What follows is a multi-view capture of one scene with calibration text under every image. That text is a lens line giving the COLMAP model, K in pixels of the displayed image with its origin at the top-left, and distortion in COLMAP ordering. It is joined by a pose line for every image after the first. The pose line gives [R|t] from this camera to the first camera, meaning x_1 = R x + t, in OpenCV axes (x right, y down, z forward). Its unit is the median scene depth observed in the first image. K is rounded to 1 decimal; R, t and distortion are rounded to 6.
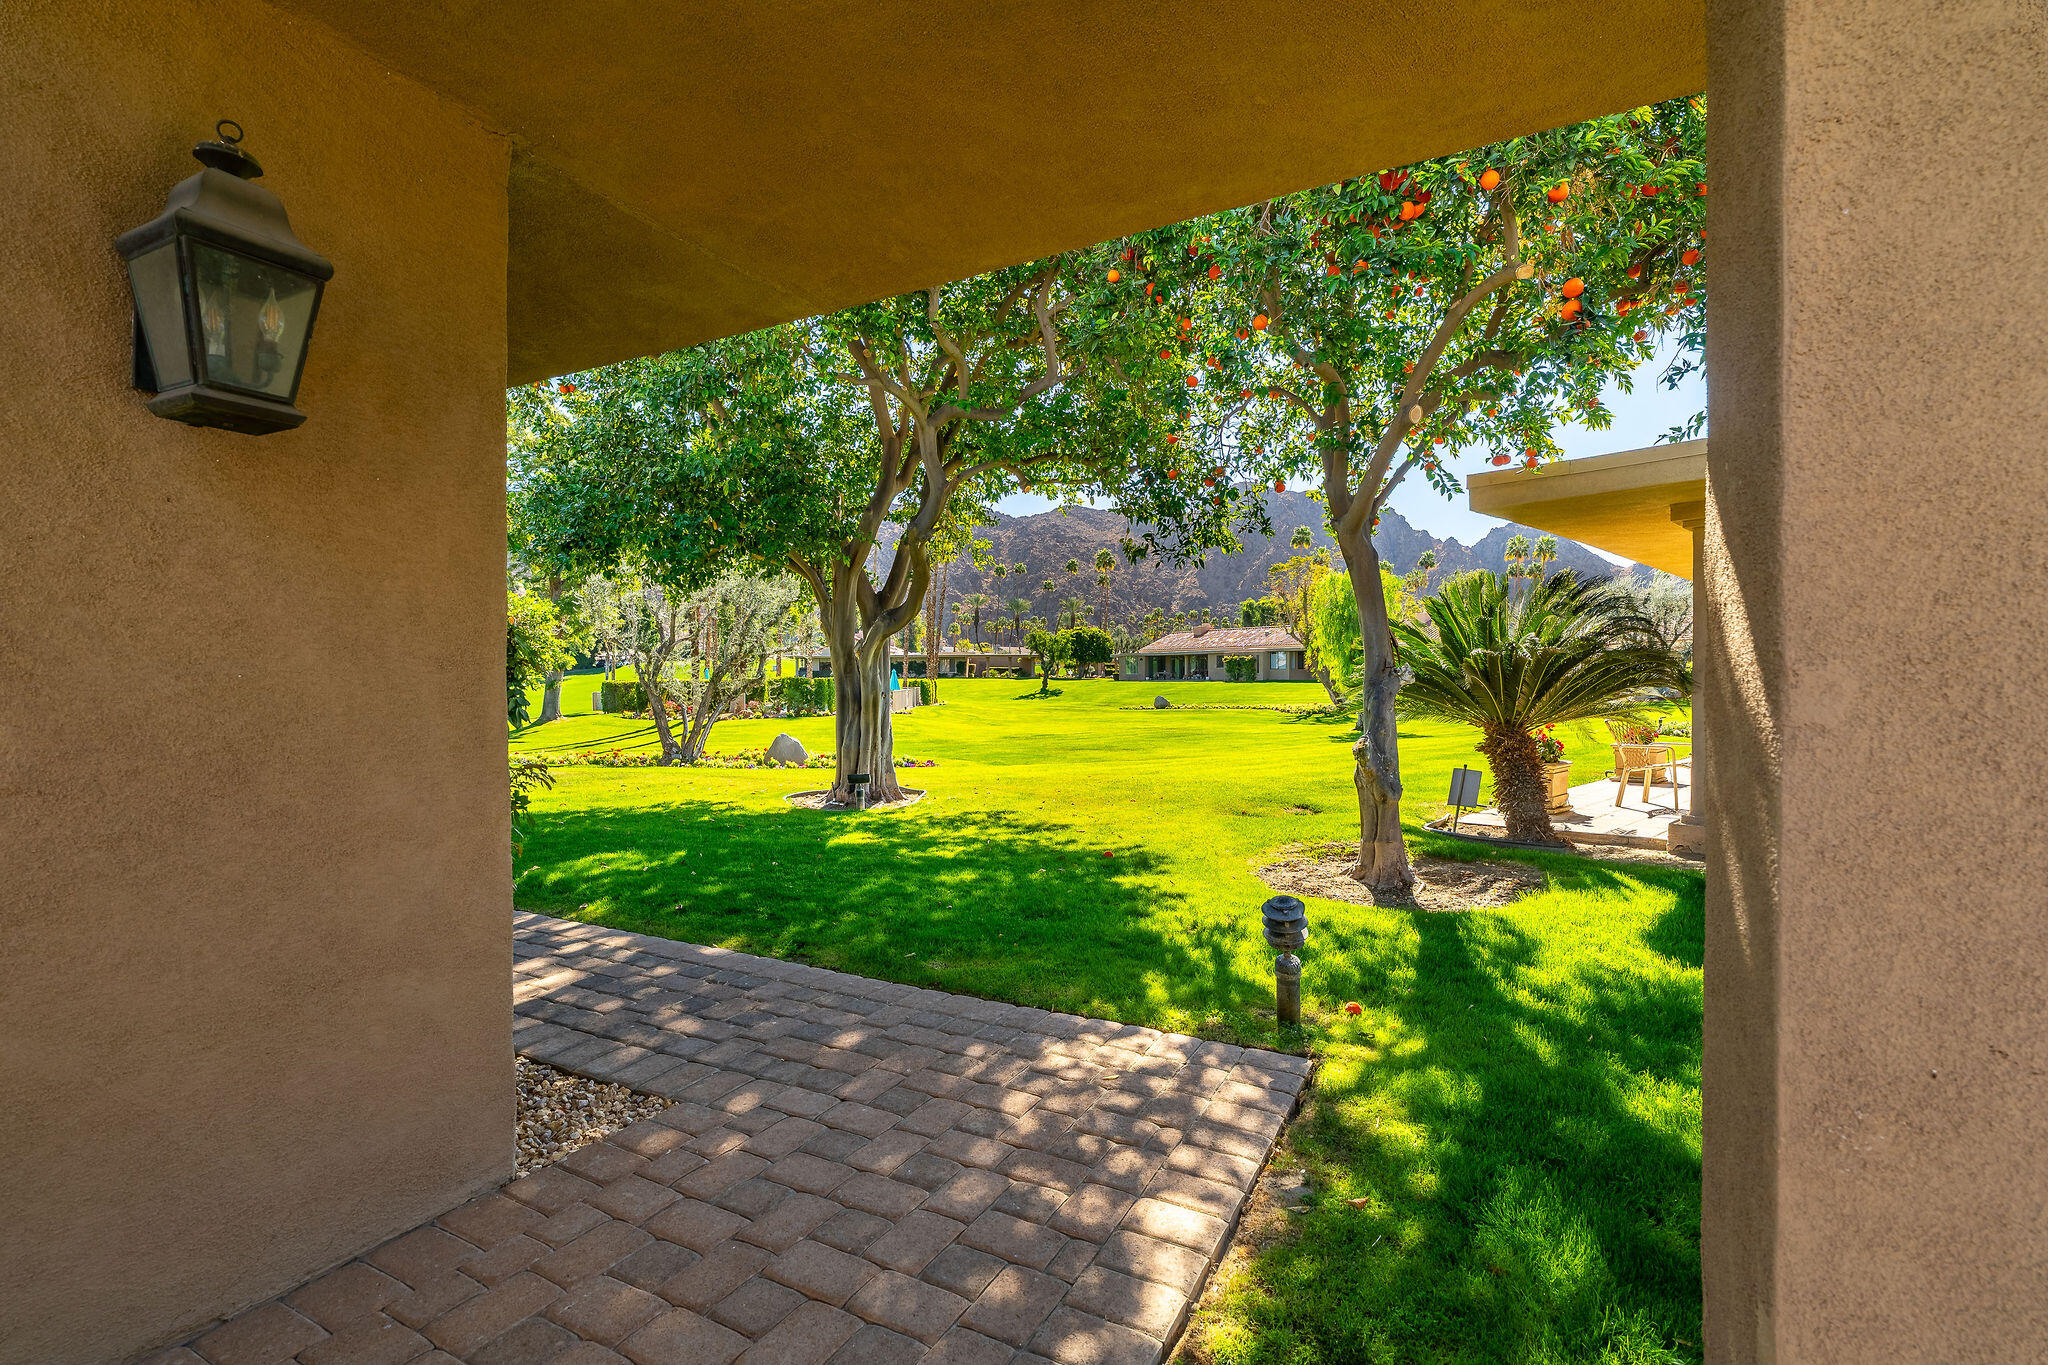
lens RADIAL K [[921.6, 0, 1027.3], [0, 921.6, 701.8], [0, 0, 1]] dist [-0.004997, 0.001185]
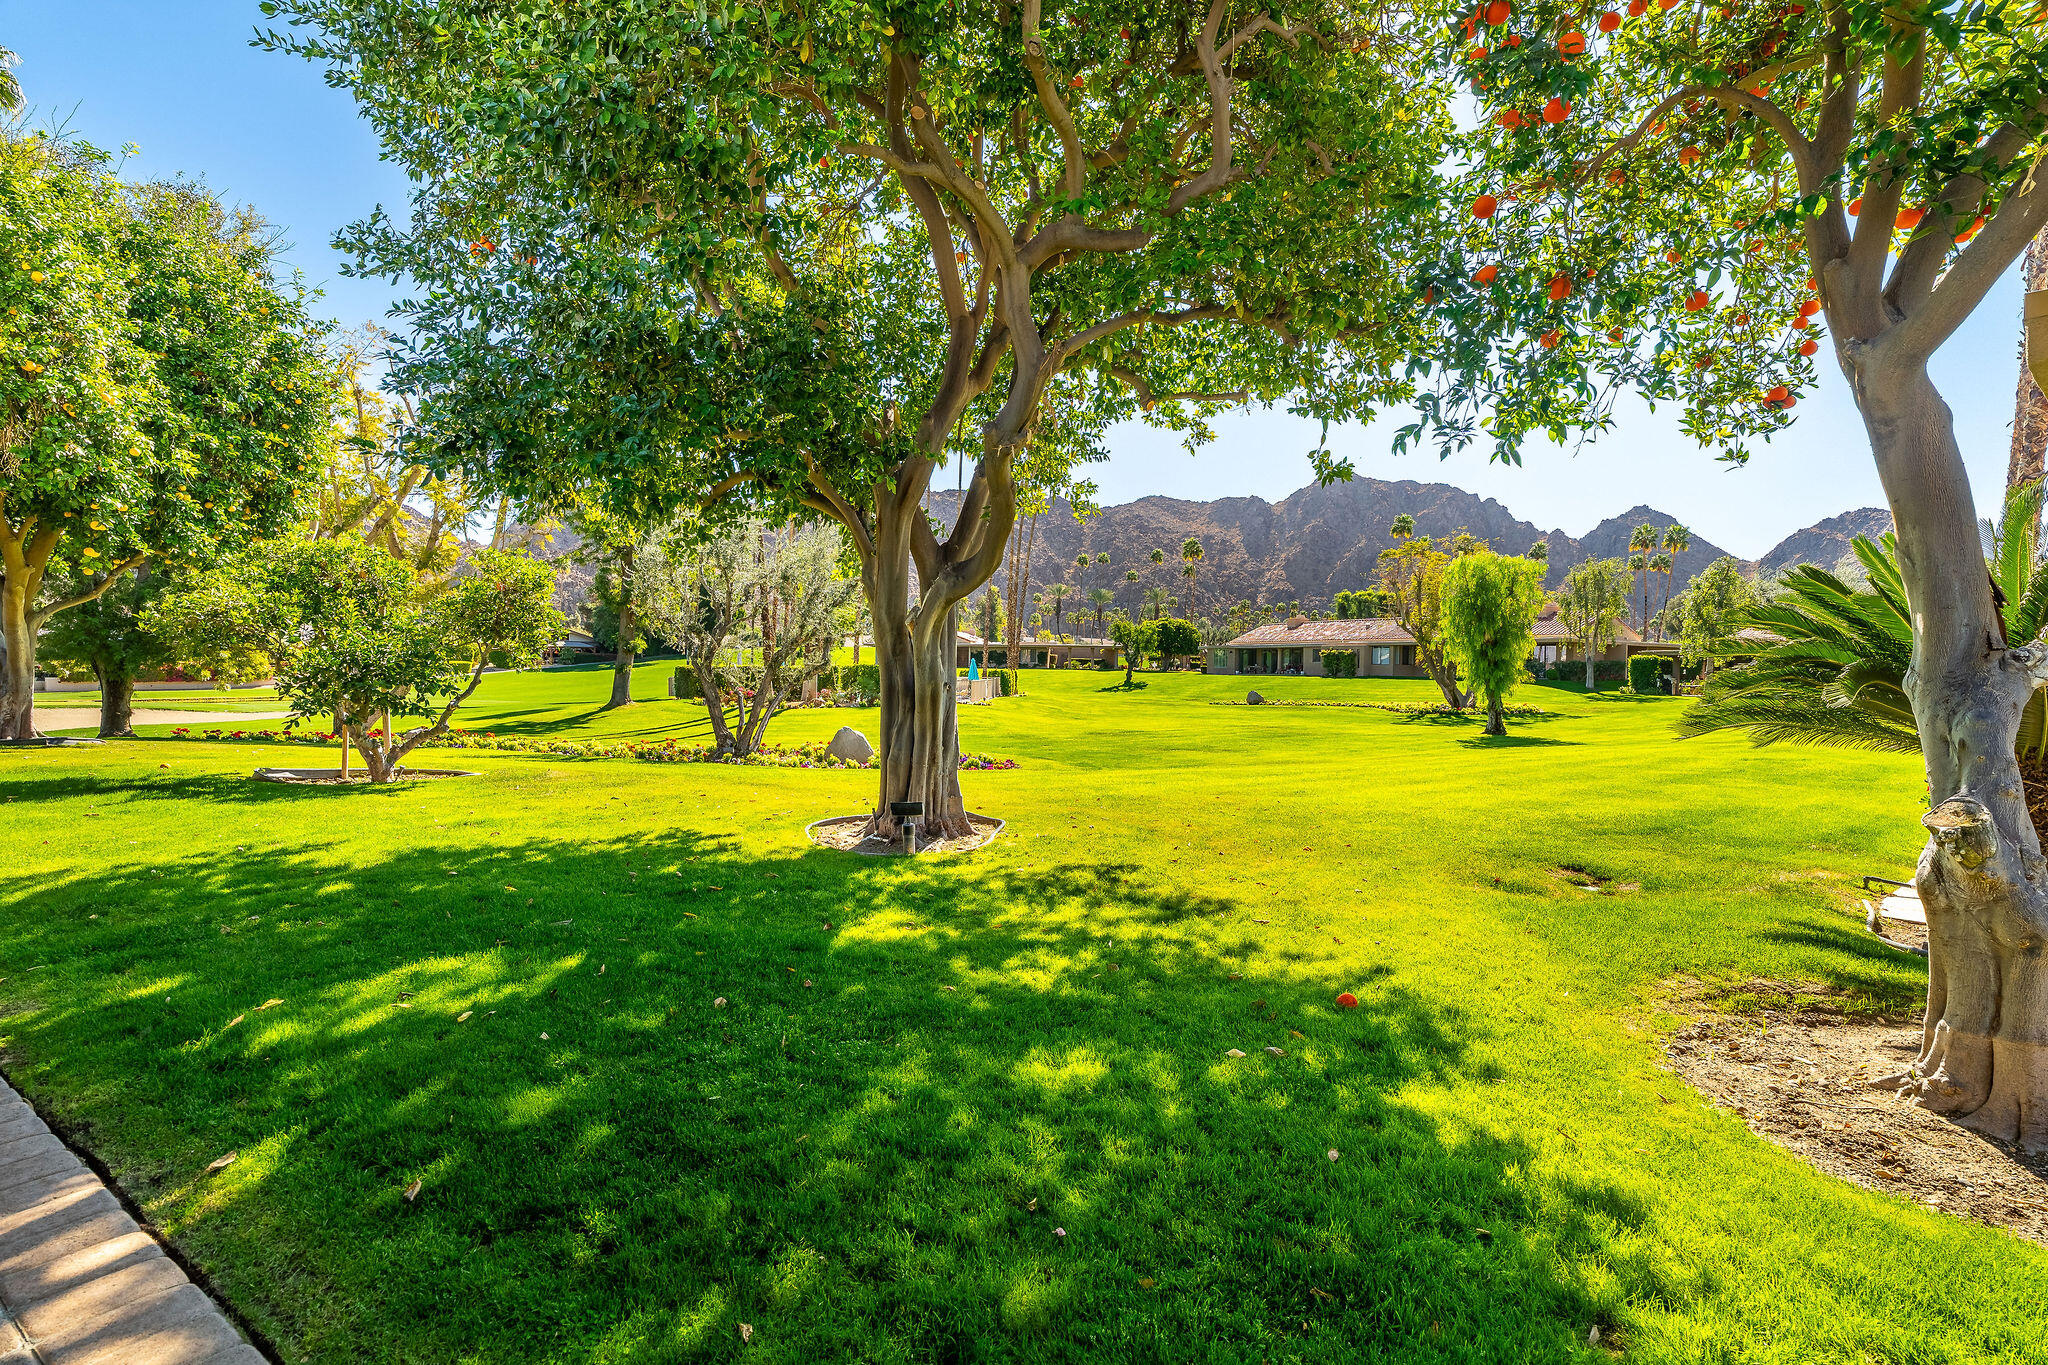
lens RADIAL K [[921.6, 0, 1024.1], [0, 921.6, 690.3], [0, 0, 1]] dist [-0.004997, 0.001185]
pose [[0.995811, 0.017698, -0.089708, -0.013403], [-0.017989, 0.999835, -0.002436, -0.001797], [0.089651, 0.004040, 0.995965, 0.121655]]
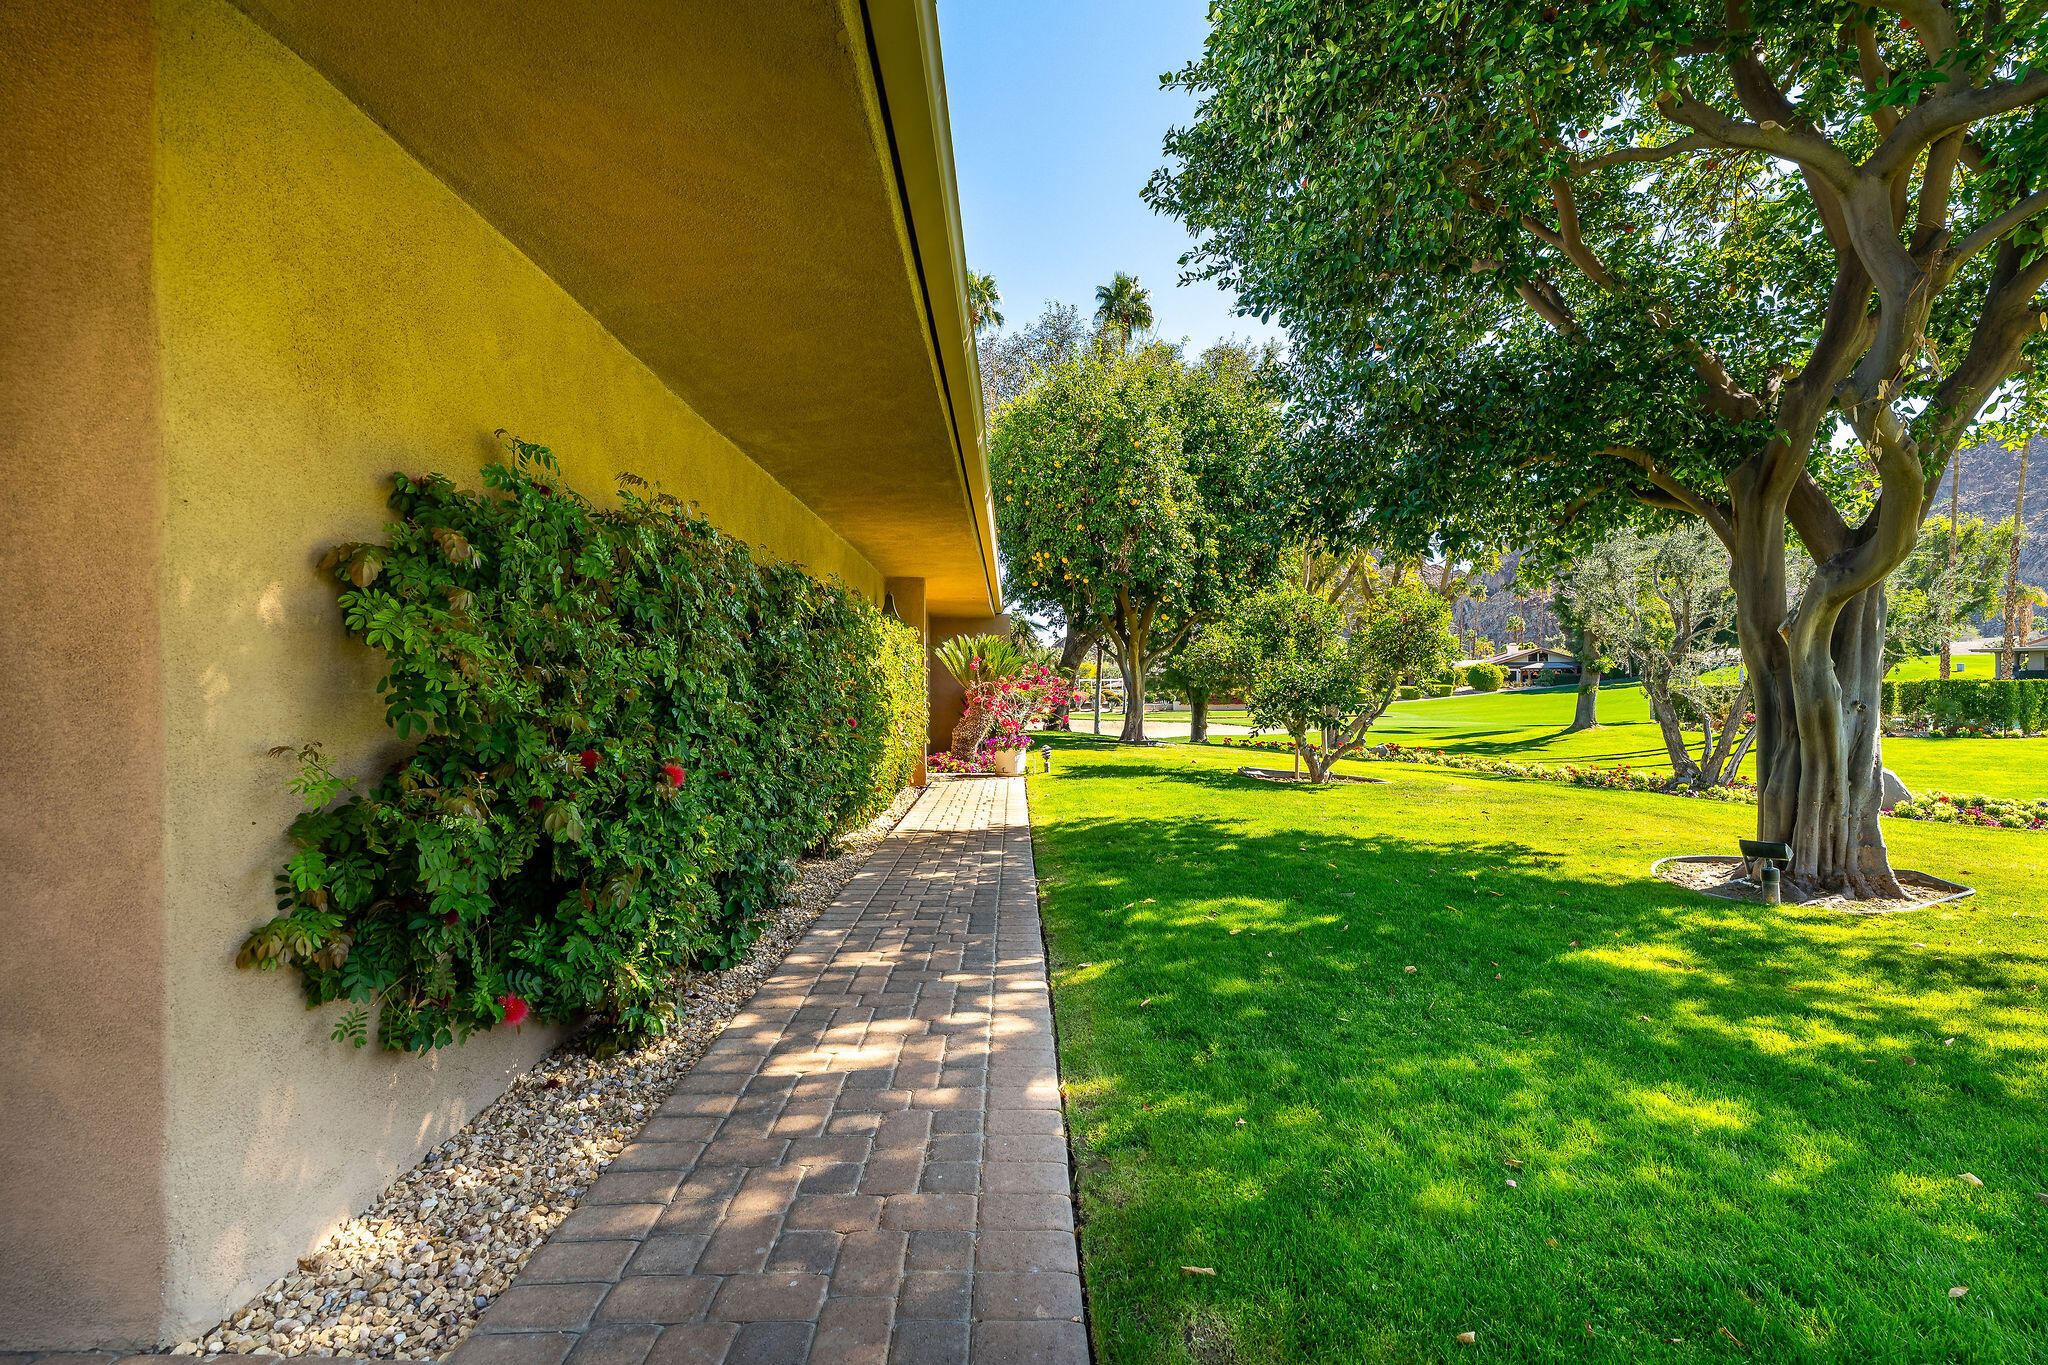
lens RADIAL K [[921.6, 0, 1022.7], [0, 921.6, 697.0], [0, 0, 1]] dist [-0.004997, 0.001185]
pose [[0.475581, 0.008497, -0.879631, 0.039278], [-0.018028, 0.999837, -0.000088, -0.001765], [0.879487, 0.015900, 0.475657, 0.116095]]
